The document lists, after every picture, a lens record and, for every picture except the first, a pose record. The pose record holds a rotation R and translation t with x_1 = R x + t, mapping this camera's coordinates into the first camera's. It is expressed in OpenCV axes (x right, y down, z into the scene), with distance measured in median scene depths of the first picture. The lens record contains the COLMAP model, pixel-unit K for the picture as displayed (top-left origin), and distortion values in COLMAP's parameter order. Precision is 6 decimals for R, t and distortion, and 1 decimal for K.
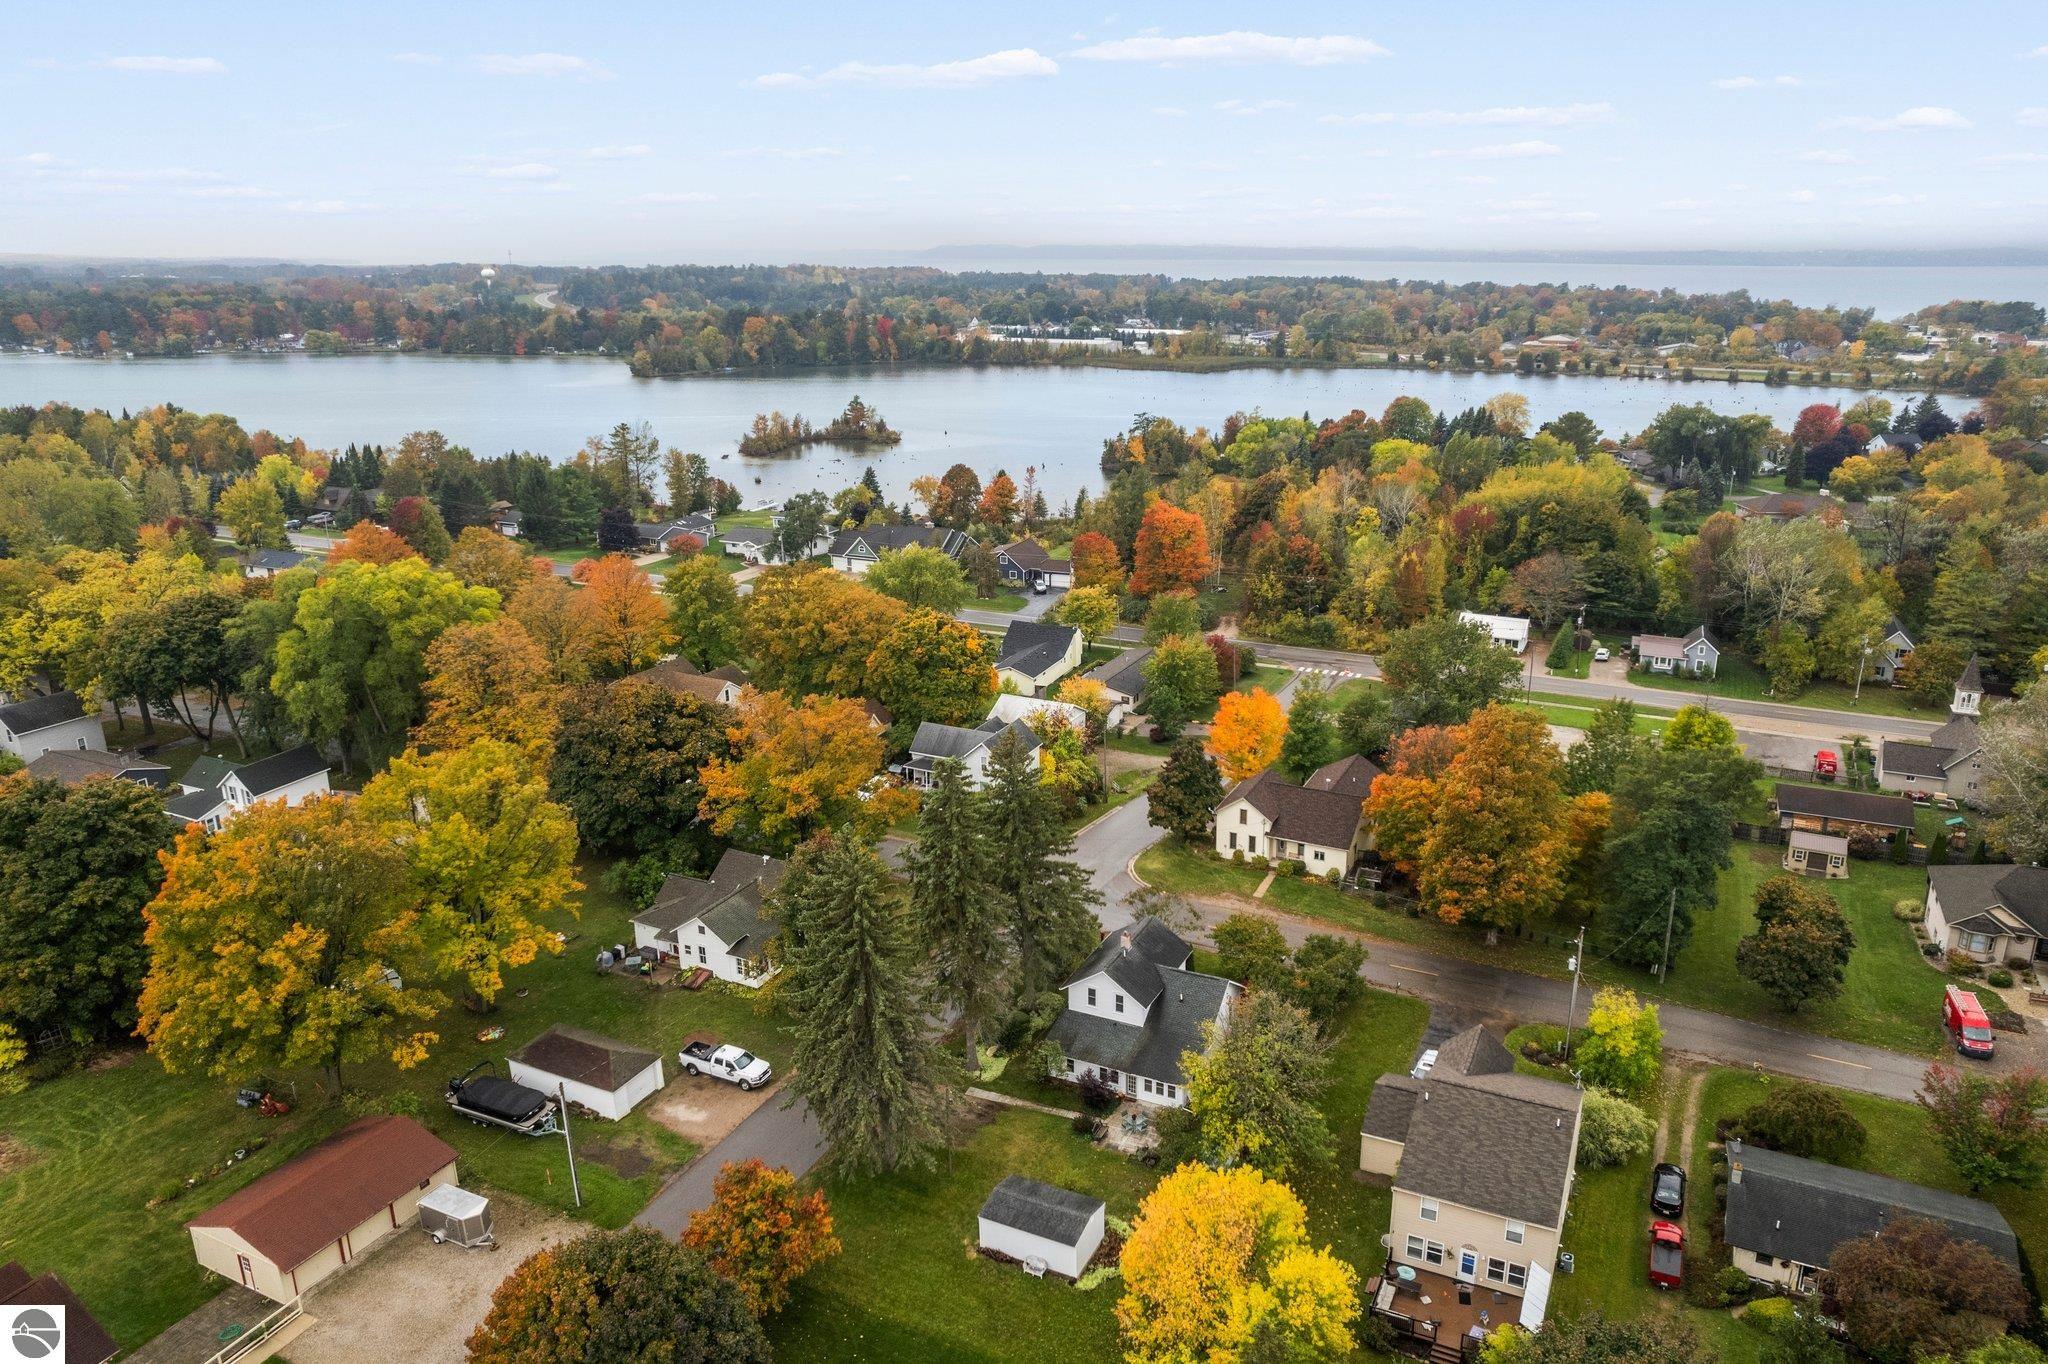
lens RADIAL K [[1367.7, 0, 1090.9], [0, 1367.7, 675.2], [0, 0, 1]] dist [-0.051767, 0.038277]
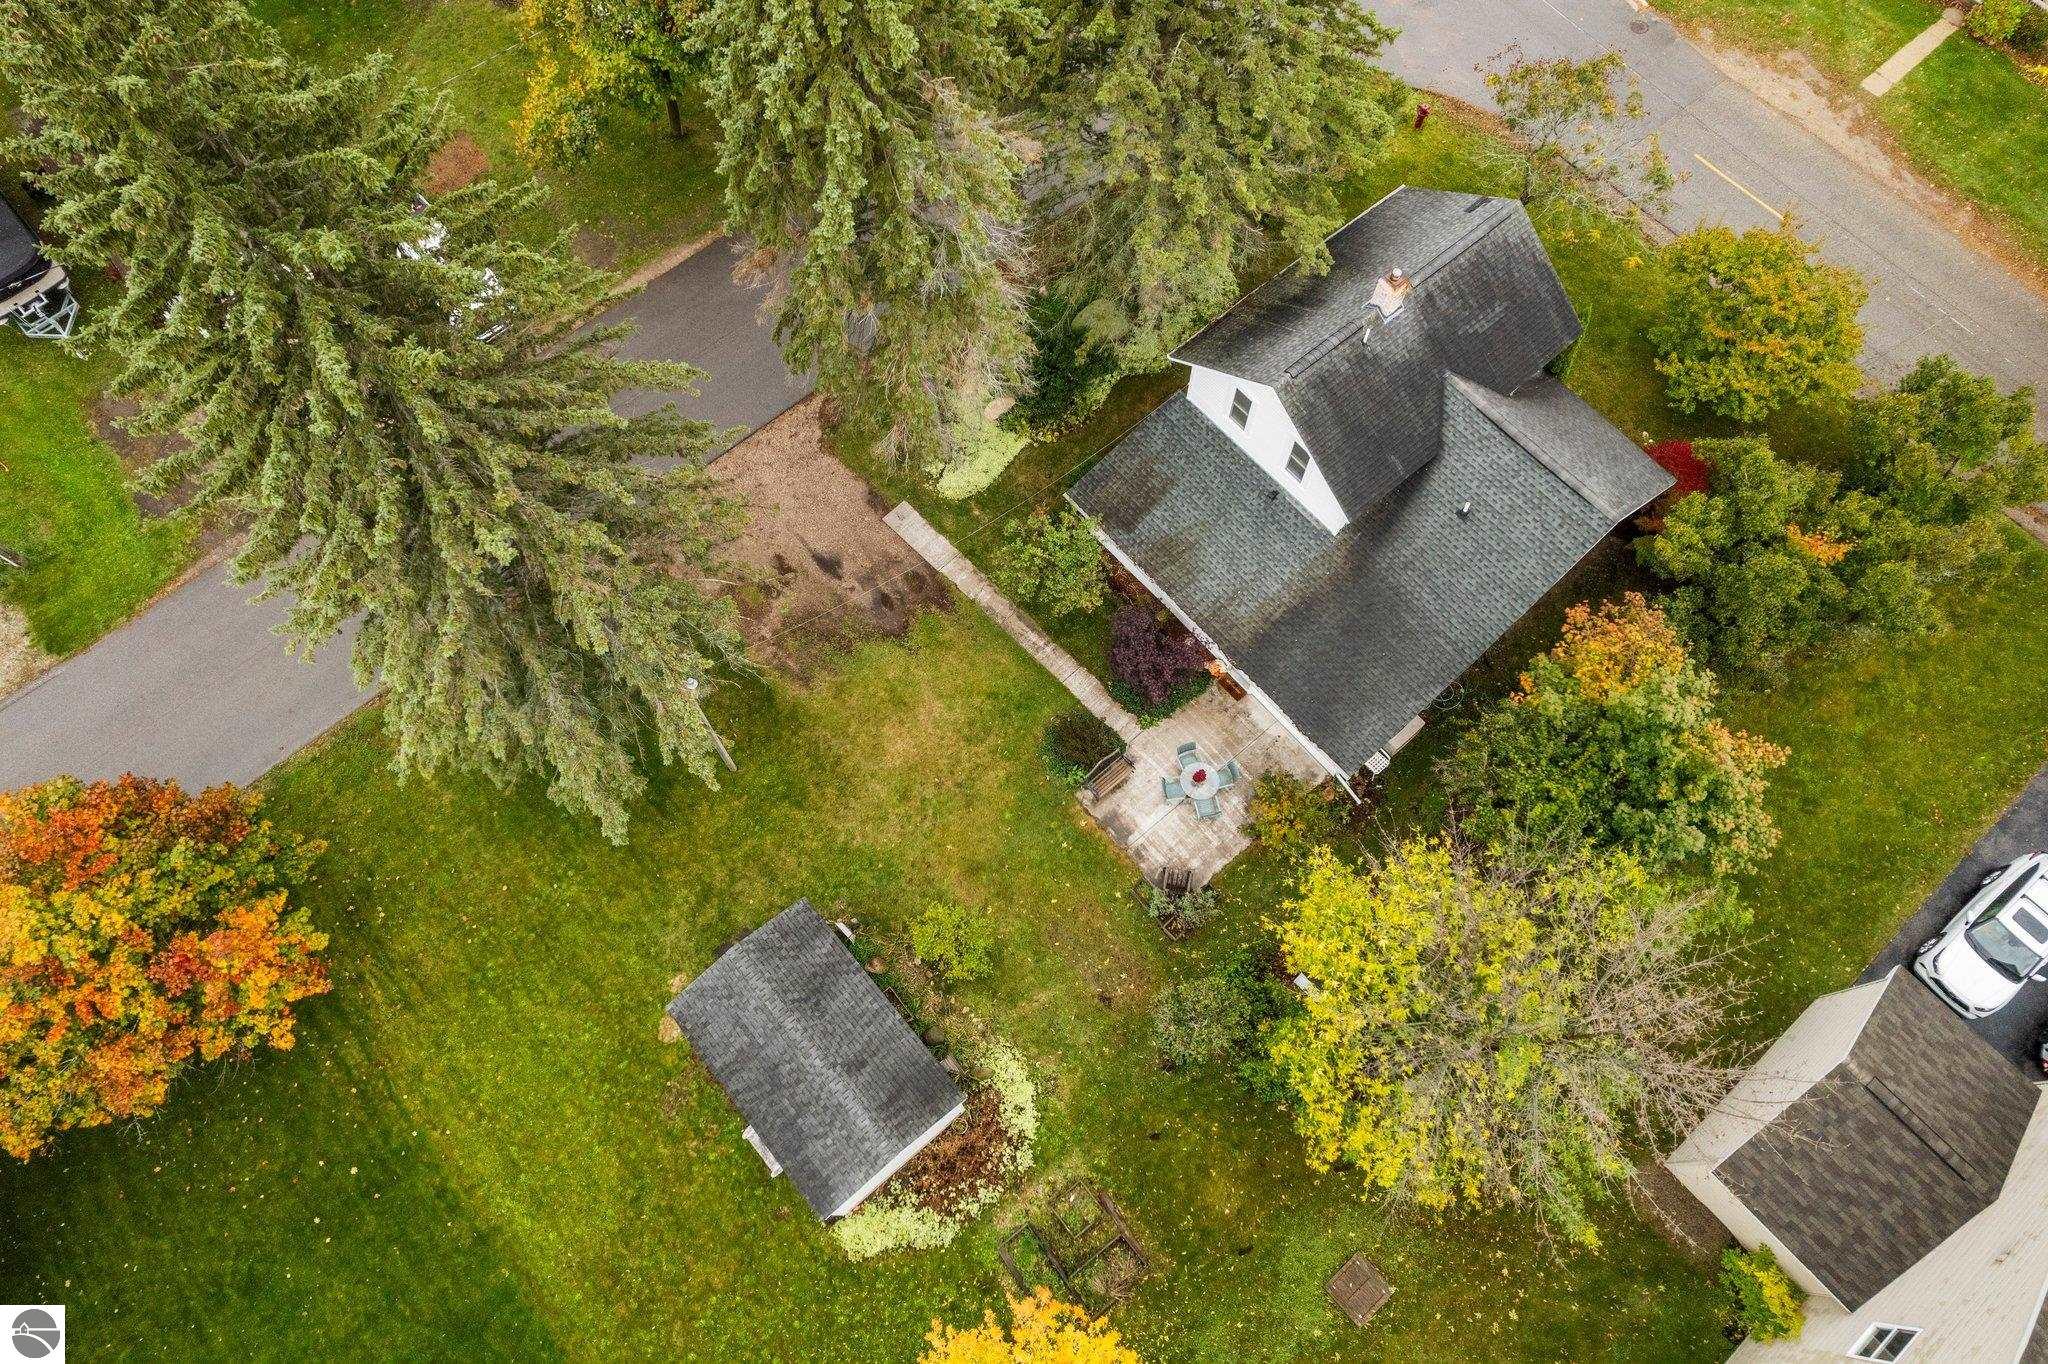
lens RADIAL K [[1305.5, 0, 1021.3], [0, 1305.5, 681.8], [0, 0, 1]] dist [-0.066722, 0.066097]
pose [[0.907256, 0.389516, -0.158634, 0.021528], [-0.129233, 0.617116, 0.776187, 0.009477], [0.400233, -0.683700, 0.610220, 0.484929]]
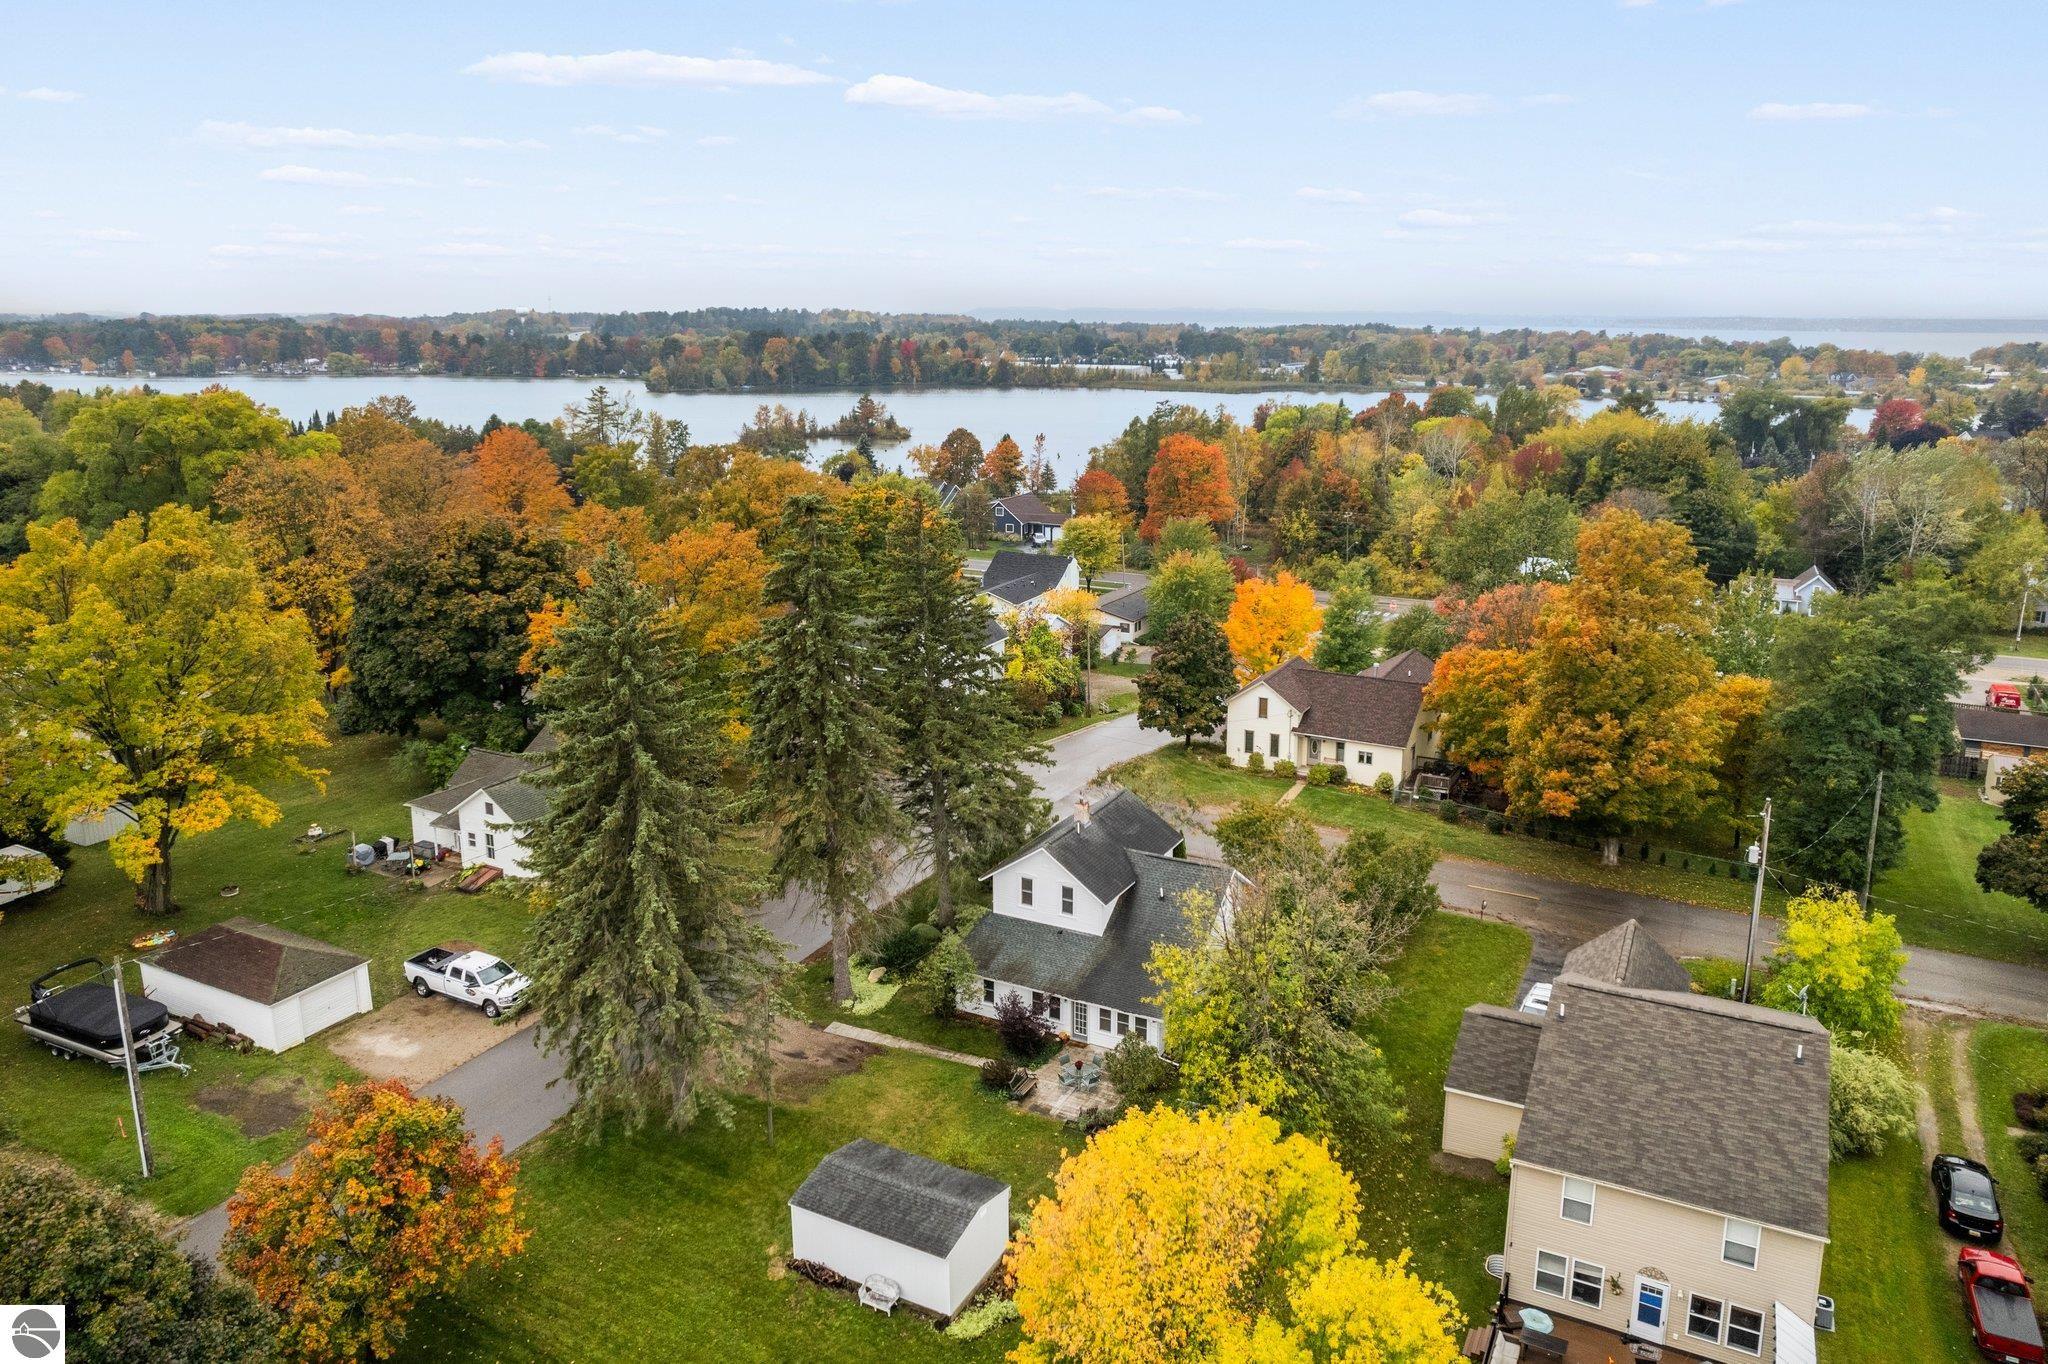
lens RADIAL K [[1375.9, 0, 1098.7], [0, 1375.9, 601.4], [0, 0, 1]] dist [-0.050969, 0.039367]
pose [[0.999721, 0.015663, -0.017694, 0.030959], [-0.017348, 0.994888, -0.099486, 0.110616], [0.016045, 0.099765, 0.994882, 0.221206]]
